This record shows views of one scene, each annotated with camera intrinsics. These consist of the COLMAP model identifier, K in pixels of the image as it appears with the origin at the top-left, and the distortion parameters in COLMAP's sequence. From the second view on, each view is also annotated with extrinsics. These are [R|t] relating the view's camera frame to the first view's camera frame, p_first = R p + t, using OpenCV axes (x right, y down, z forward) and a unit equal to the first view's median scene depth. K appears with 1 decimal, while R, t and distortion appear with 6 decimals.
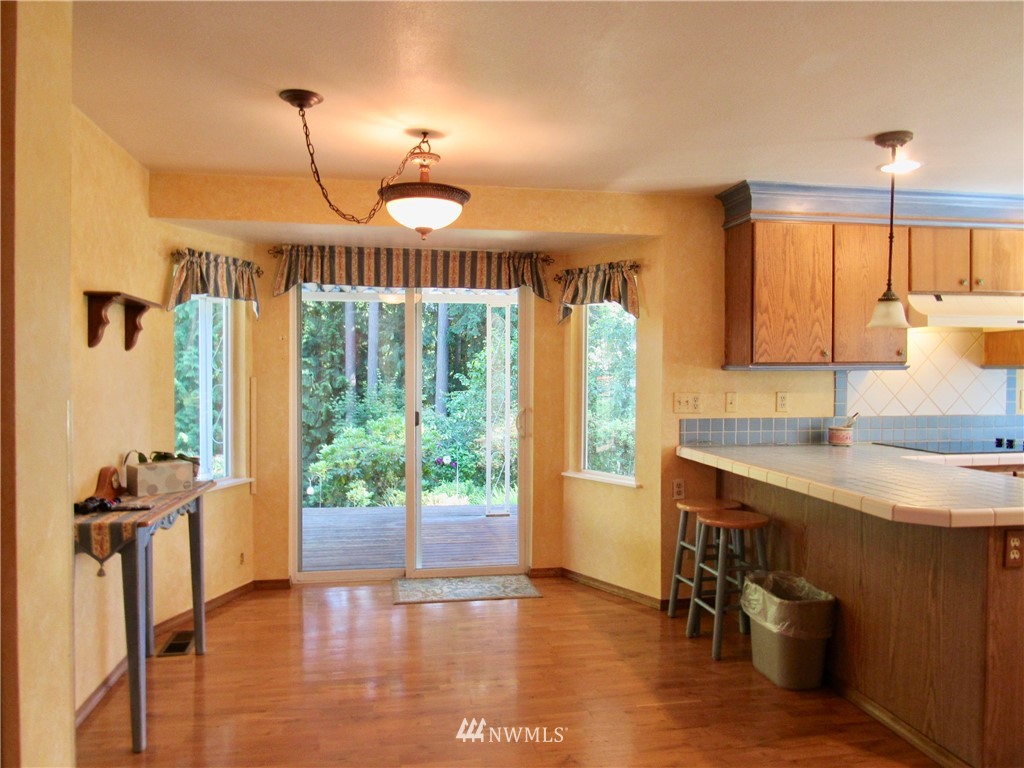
lens RADIAL K [[728.9, 0, 505.9], [0, 728.9, 385.6], [0, 0, 1]] dist [-0.013504, -0.006765]
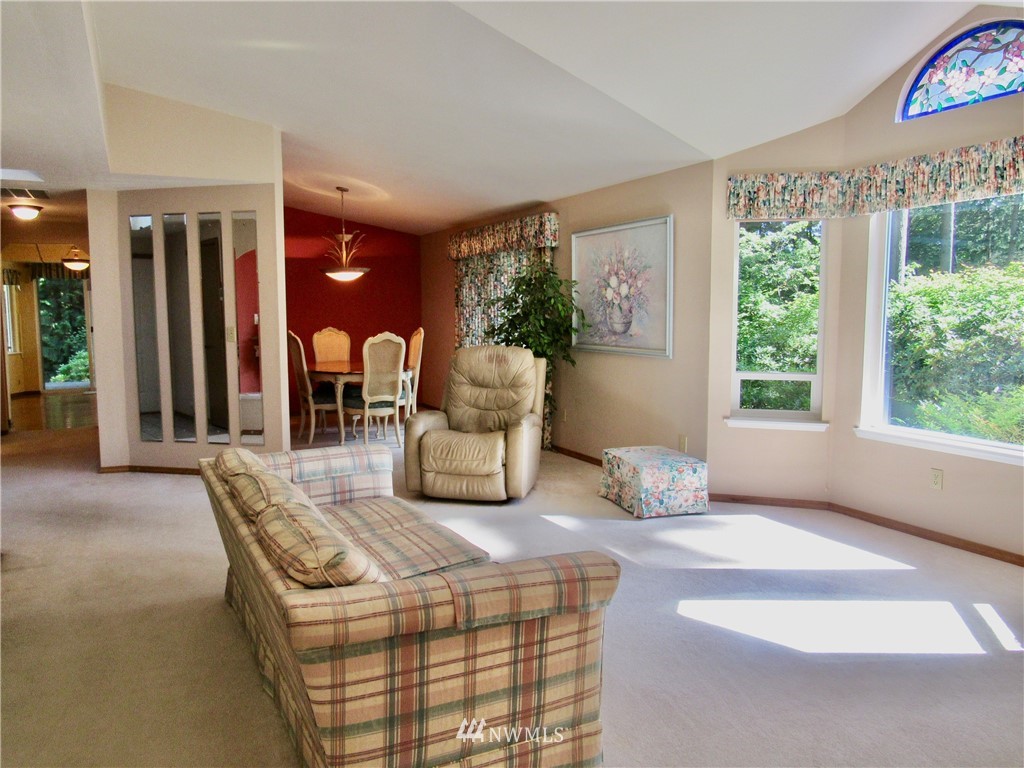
lens RADIAL K [[728.9, 0, 505.9], [0, 728.9, 385.6], [0, 0, 1]] dist [-0.013504, -0.006765]
pose [[0.956582, -0.035875, 0.289247, 0.162961], [0.011436, 0.996252, 0.085744, 0.012345], [-0.291239, -0.078713, 0.953407, -0.579625]]
